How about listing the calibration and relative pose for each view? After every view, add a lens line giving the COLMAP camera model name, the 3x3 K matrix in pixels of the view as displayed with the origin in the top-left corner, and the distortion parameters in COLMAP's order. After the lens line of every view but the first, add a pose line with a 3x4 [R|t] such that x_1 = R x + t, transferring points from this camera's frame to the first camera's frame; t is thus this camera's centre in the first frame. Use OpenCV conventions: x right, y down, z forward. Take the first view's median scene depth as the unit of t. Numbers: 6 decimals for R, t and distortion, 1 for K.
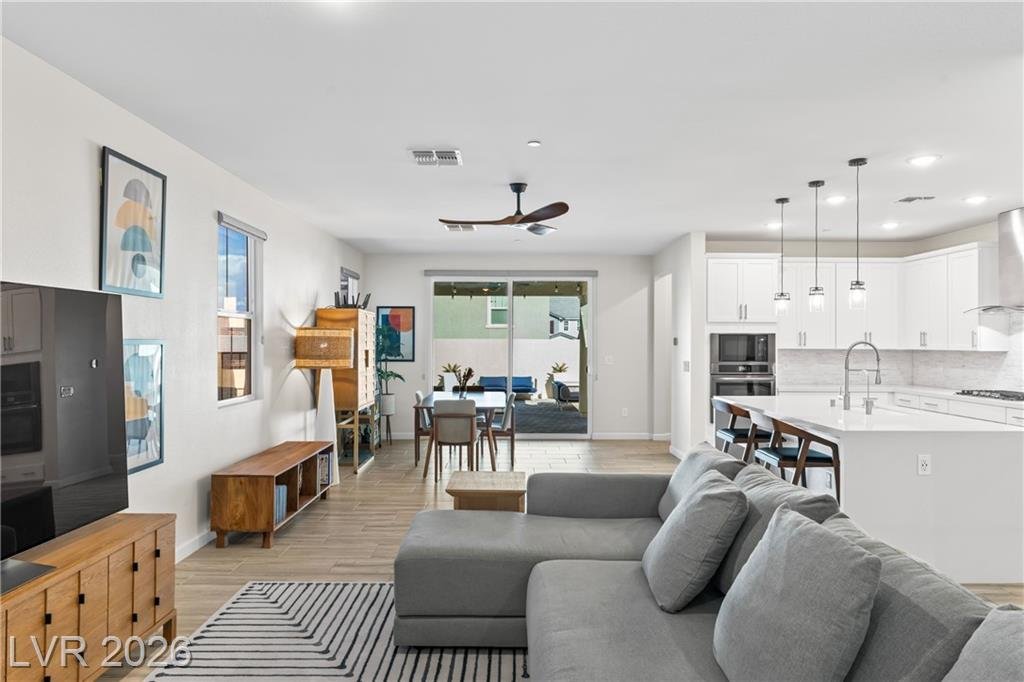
lens RADIAL K [[641.4, 0, 516.2], [0, 641.4, 337.3], [0, 0, 1]] dist [0.000374, 0.005427]
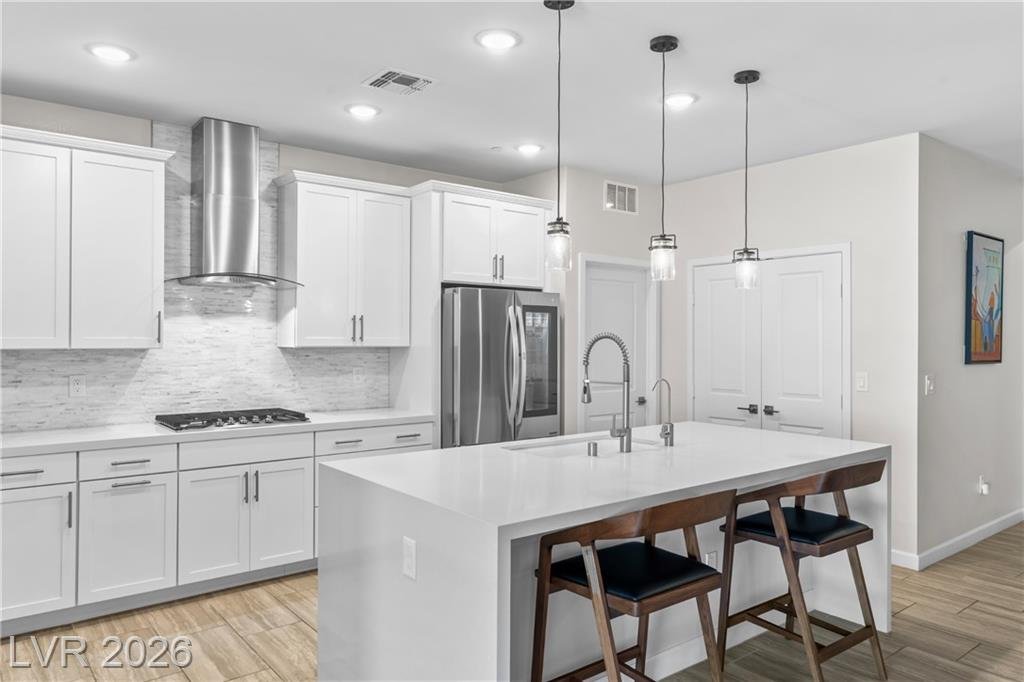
lens RADIAL K [[705.7, 0, 503.4], [0, 705.7, 338.2], [0, 0, 1]] dist [0.023210, 0.003572]
pose [[-0.614963, -0.008734, 0.788508, 0.051946], [-0.011729, 0.999929, 0.001928, 0.006922], [-0.788469, -0.008063, -0.615022, 1.043068]]
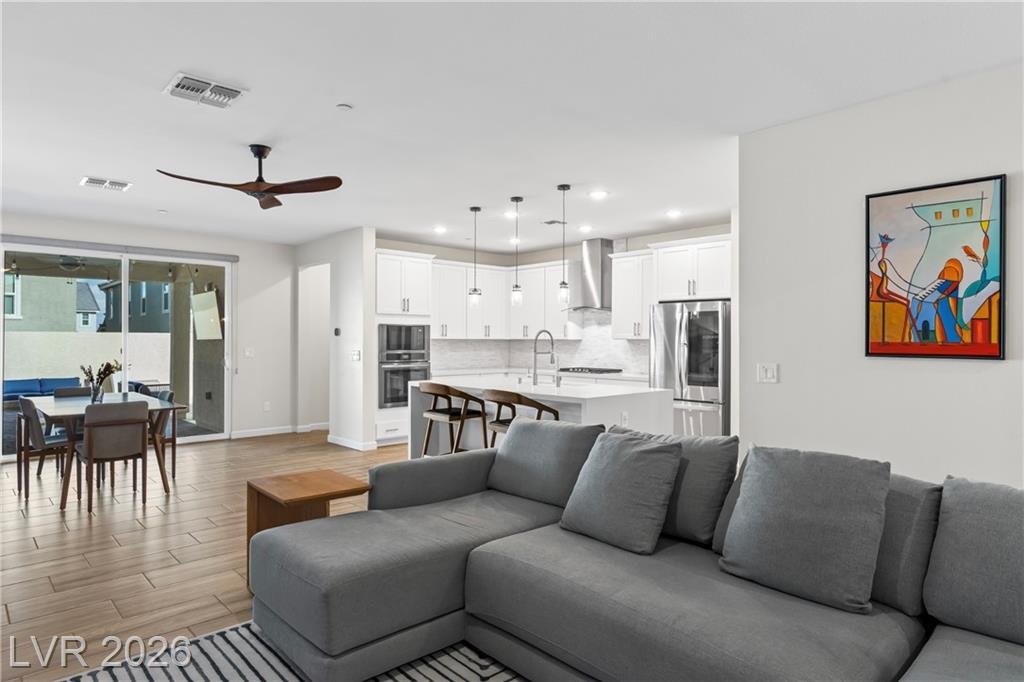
lens RADIAL K [[600.7, 0, 512.4], [0, 600.7, 340.2], [0, 0, 1]] dist [-0.001970, 0.005049]
pose [[0.740528, -0.002493, 0.672021, -0.210591], [-0.004089, 0.999958, 0.008215, 0.011630], [-0.672013, -0.008831, 0.740486, 0.117687]]
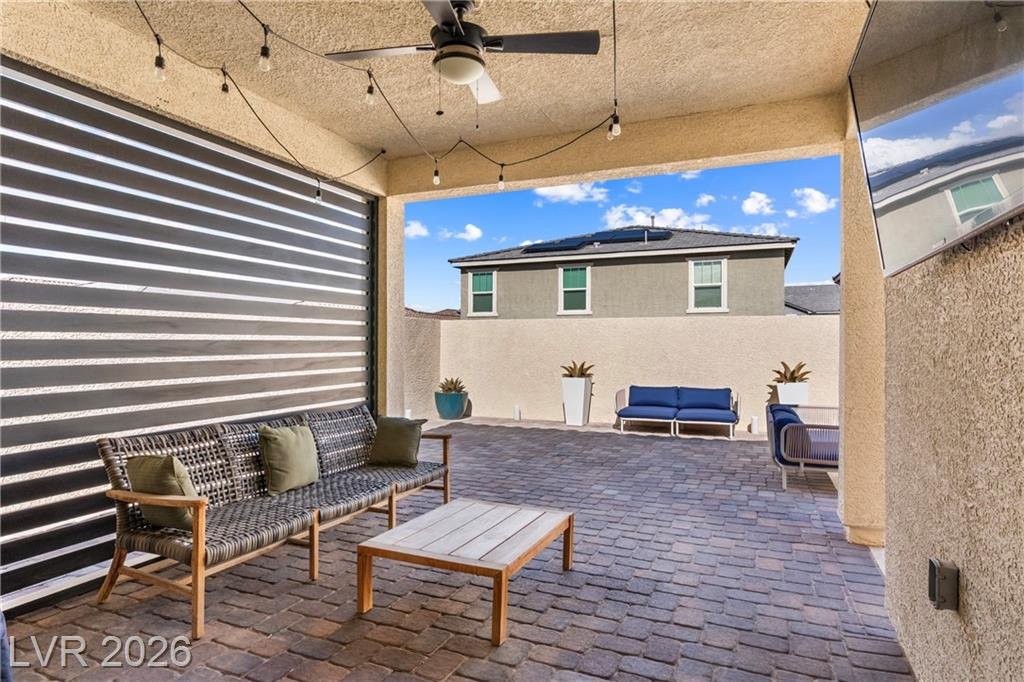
lens RADIAL K [[573.3, 0, 518.9], [0, 573.3, 331.9], [0, 0, 1]] dist [0.000631, 0.003279]
pose [[0.919284, -0.009423, -0.393482, 0.123681], [0.004467, 0.999899, -0.013509, 0.053538], [0.393570, 0.010661, 0.919233, 1.288271]]
